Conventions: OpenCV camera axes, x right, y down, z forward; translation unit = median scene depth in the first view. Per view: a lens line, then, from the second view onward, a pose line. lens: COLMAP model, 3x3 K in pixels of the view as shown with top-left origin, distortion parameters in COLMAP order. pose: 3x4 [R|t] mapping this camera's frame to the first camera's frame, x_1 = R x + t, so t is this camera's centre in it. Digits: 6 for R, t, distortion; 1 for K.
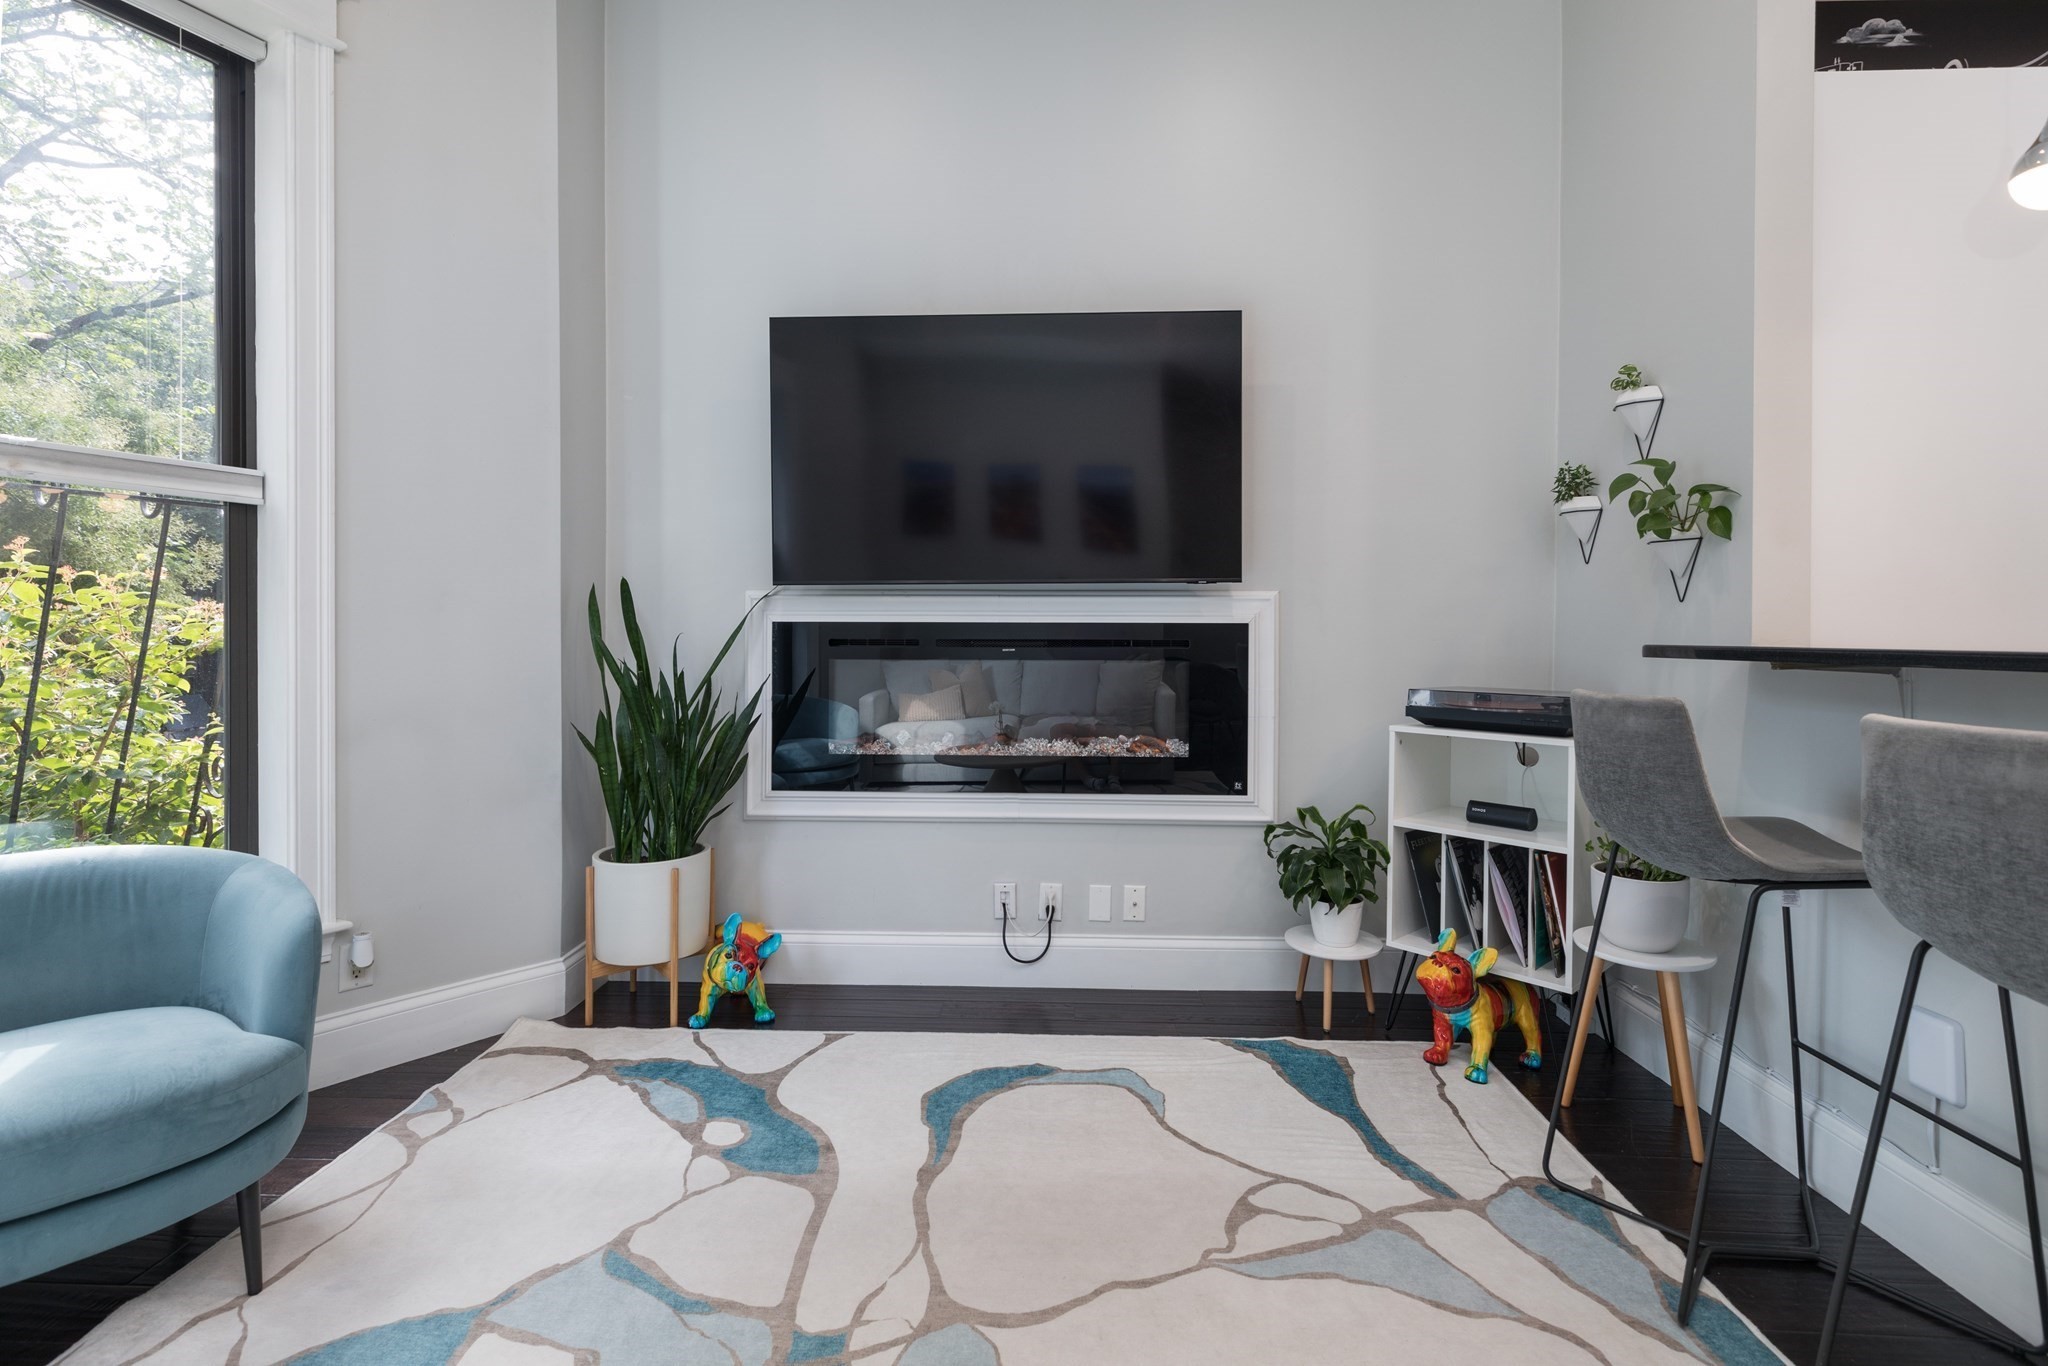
lens RADIAL K [[930.6, 0, 1013.1], [0, 930.6, 639.0], [0, 0, 1]] dist [0.002353, -0.000408]
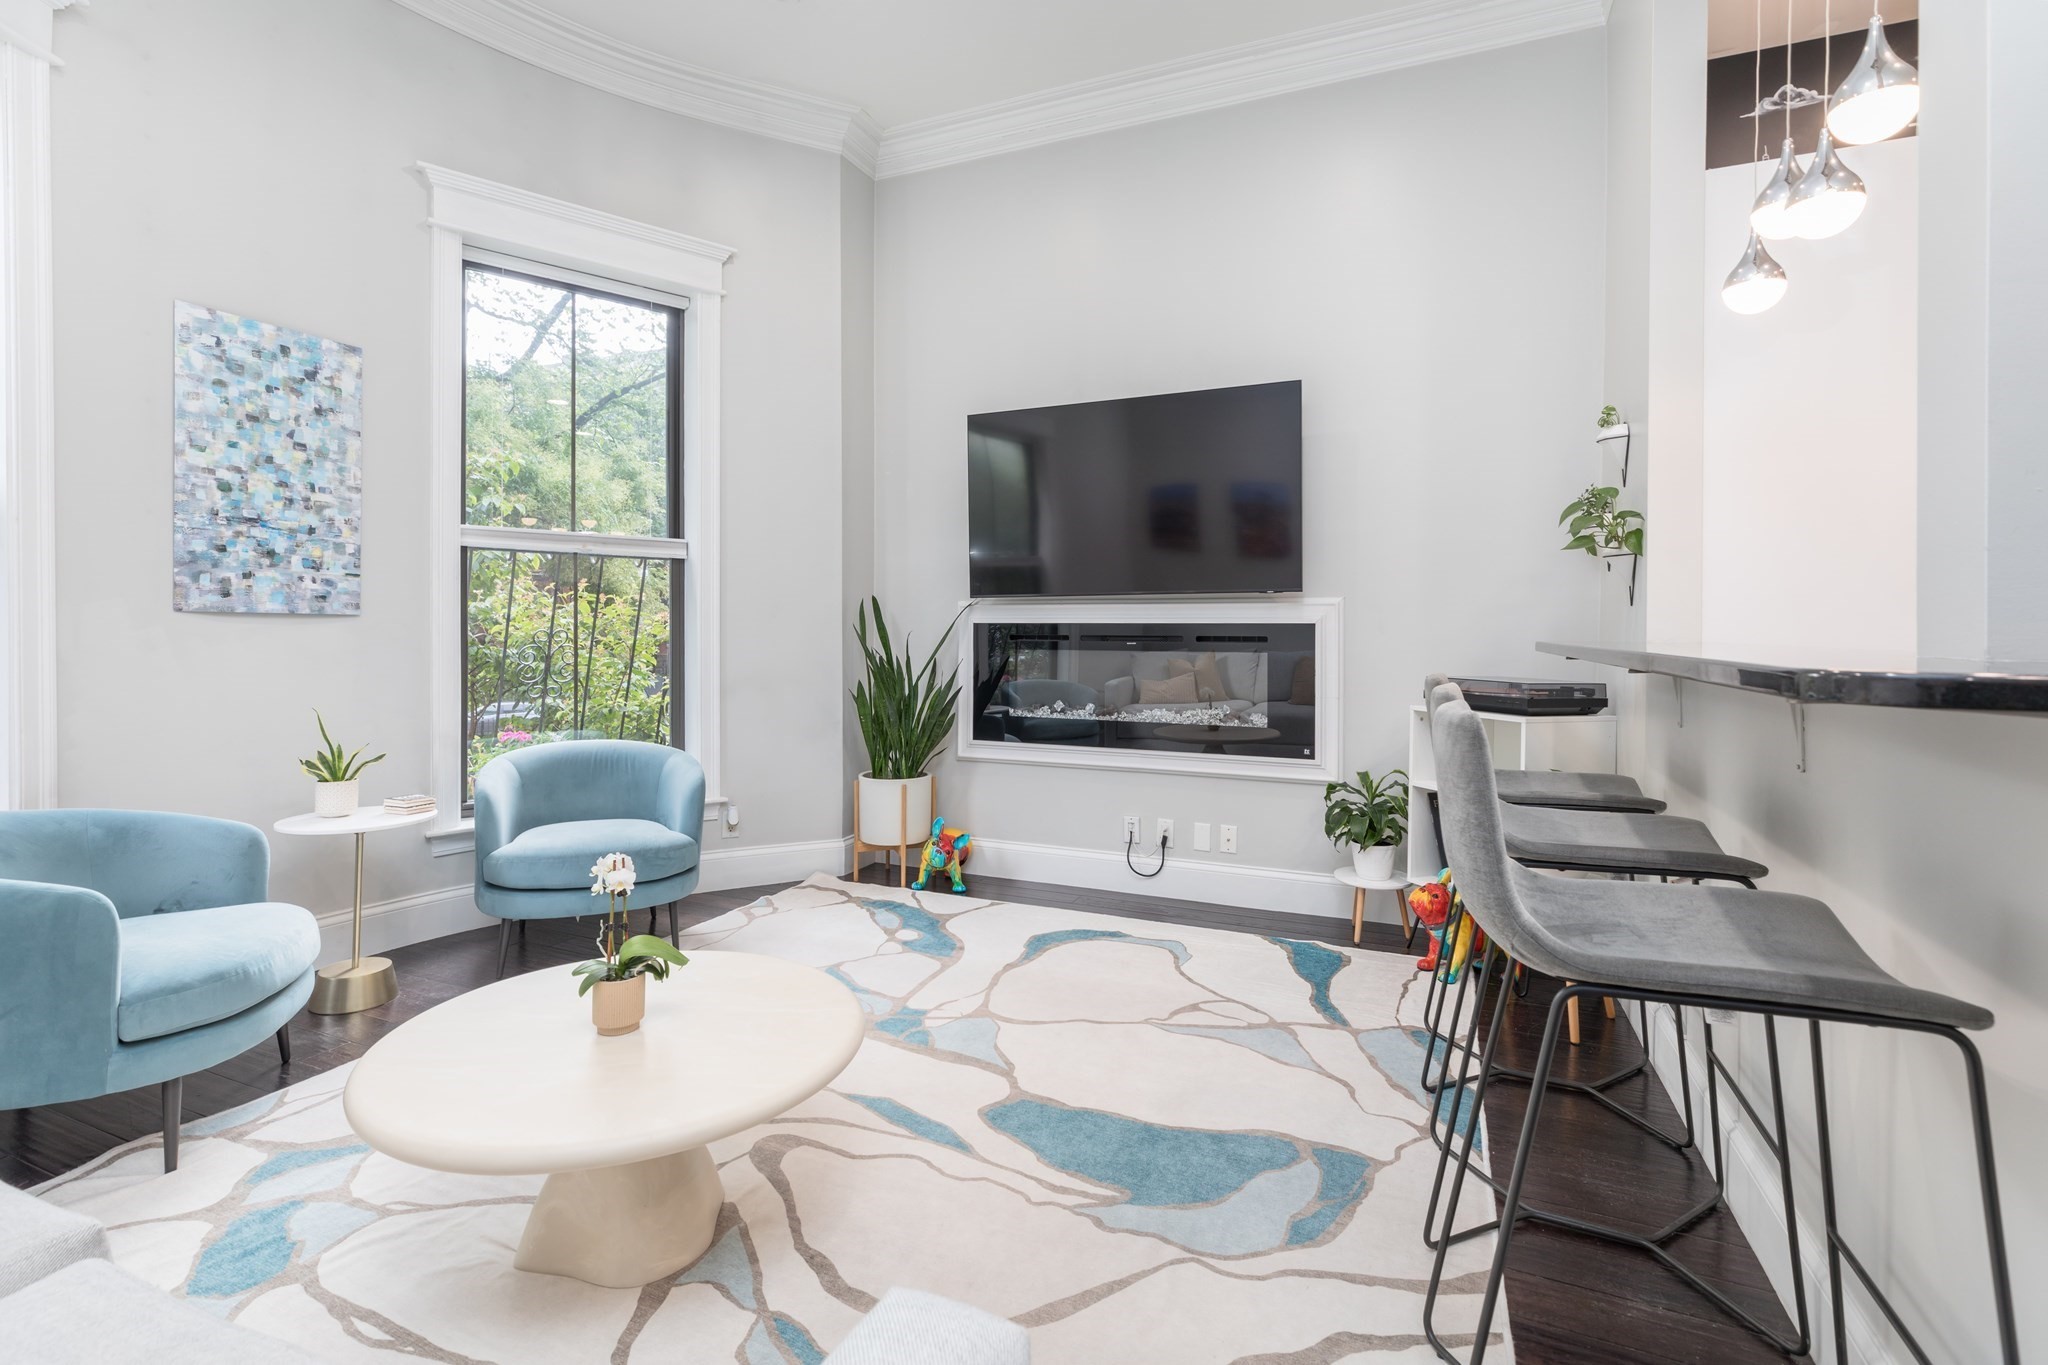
lens RADIAL K [[930.6, 0, 986.3], [0, 930.6, 631.6], [0, 0, 1]] dist [0.002353, -0.000408]
pose [[0.923610, 0.001123, -0.383331, 0.394160], [-0.003078, 0.999985, -0.004488, 0.001390], [0.383321, 0.005325, 0.923600, -0.412483]]
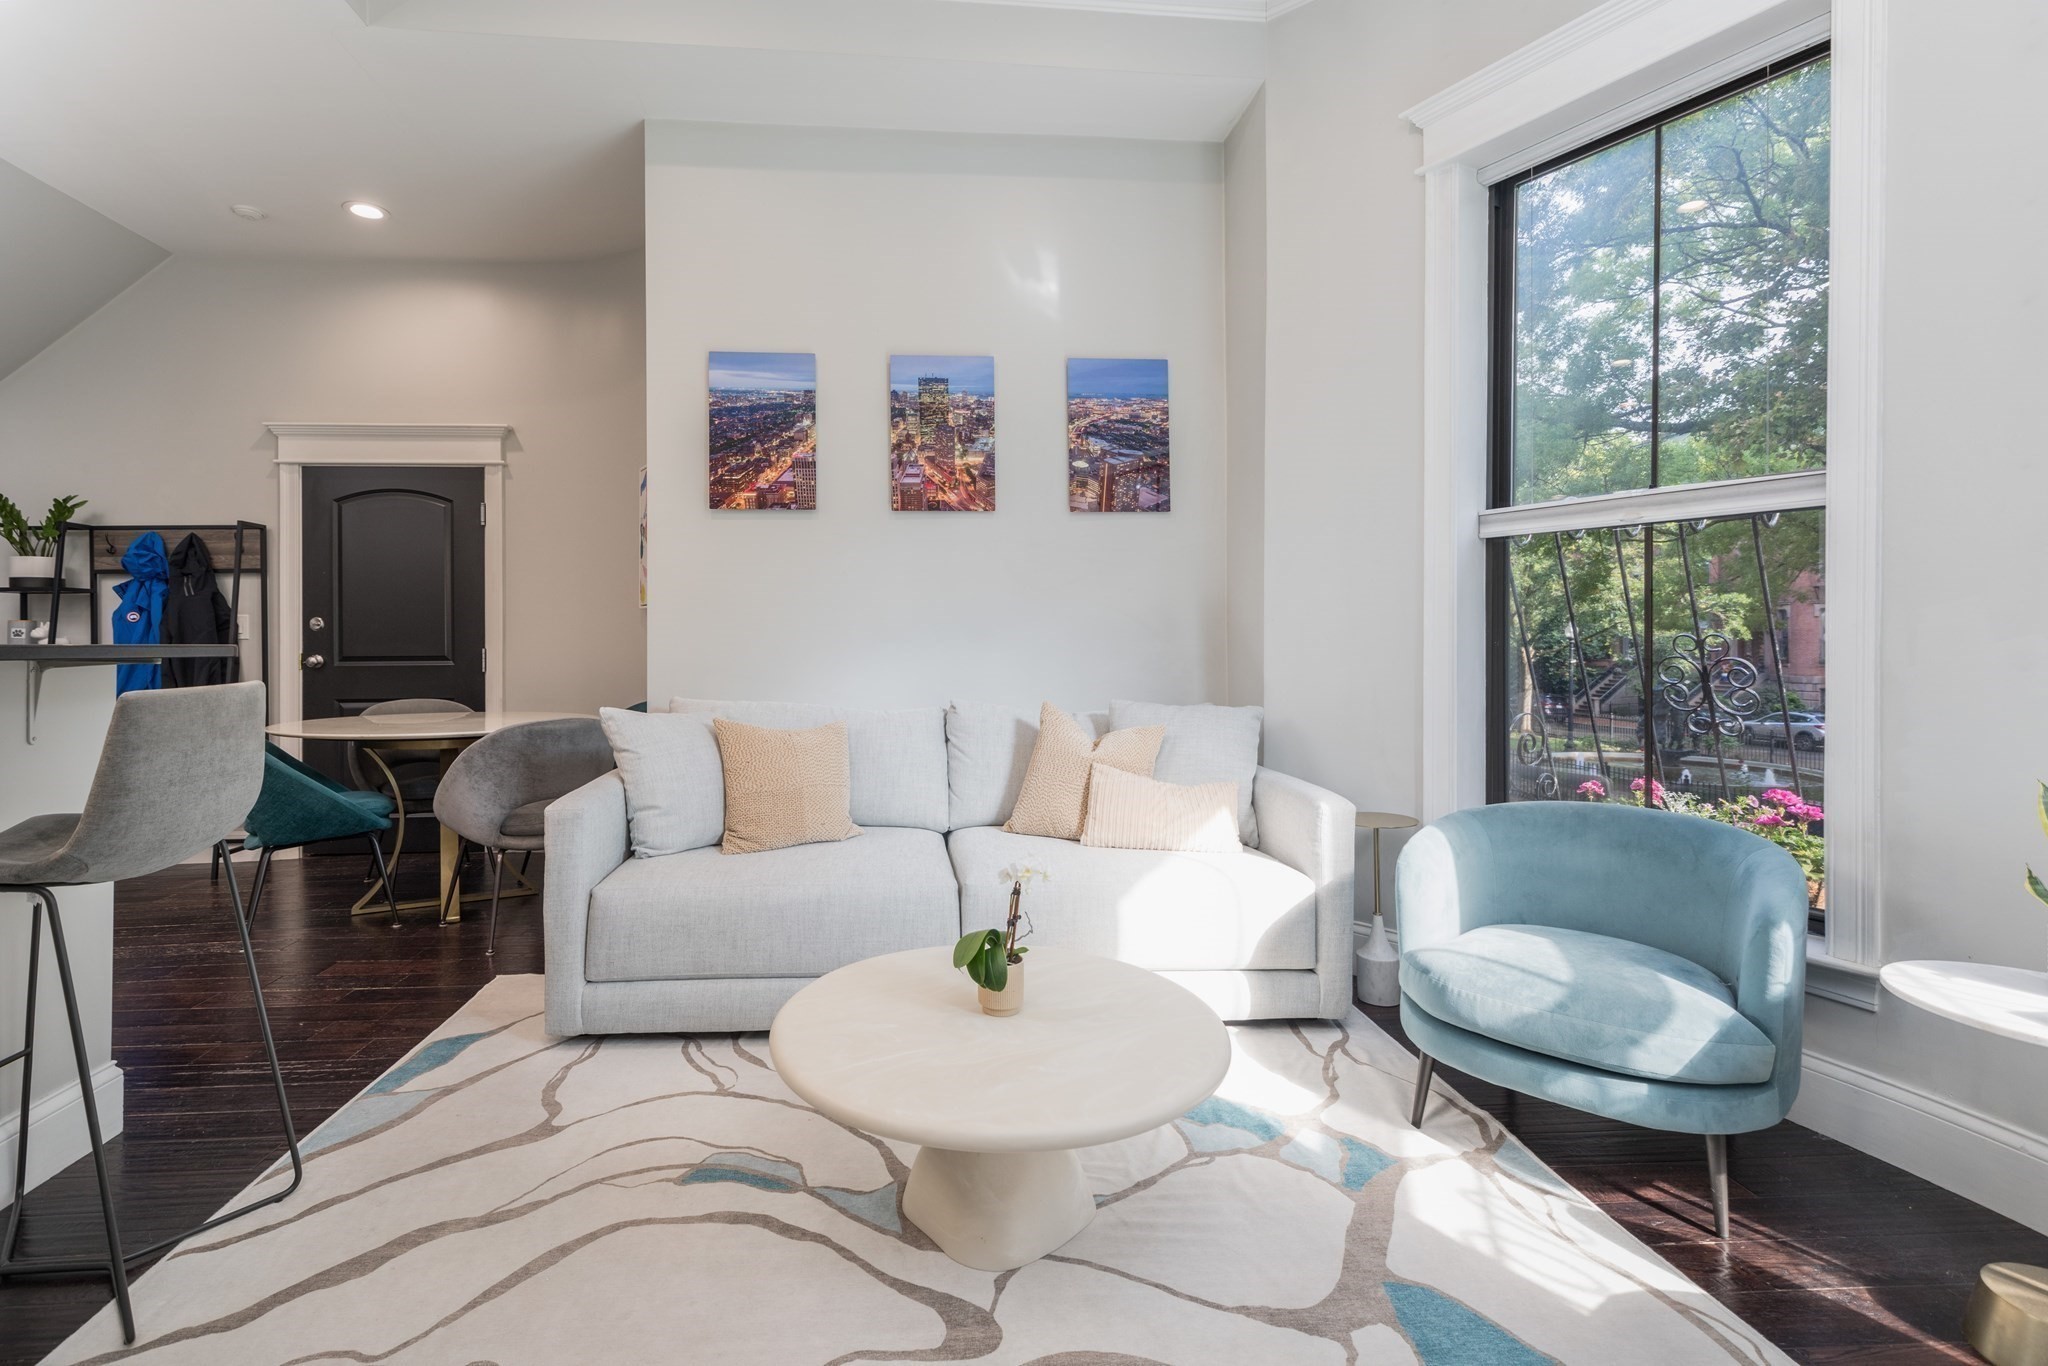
lens RADIAL K [[930.6, 0, 993.7], [0, 930.6, 645.1], [0, 0, 1]] dist [0.002353, -0.000408]
pose [[-0.990619, -0.005789, -0.136532, -0.034941], [-0.006698, 0.999958, 0.006198, 0.003528], [0.136491, 0.007055, -0.990616, 0.907449]]
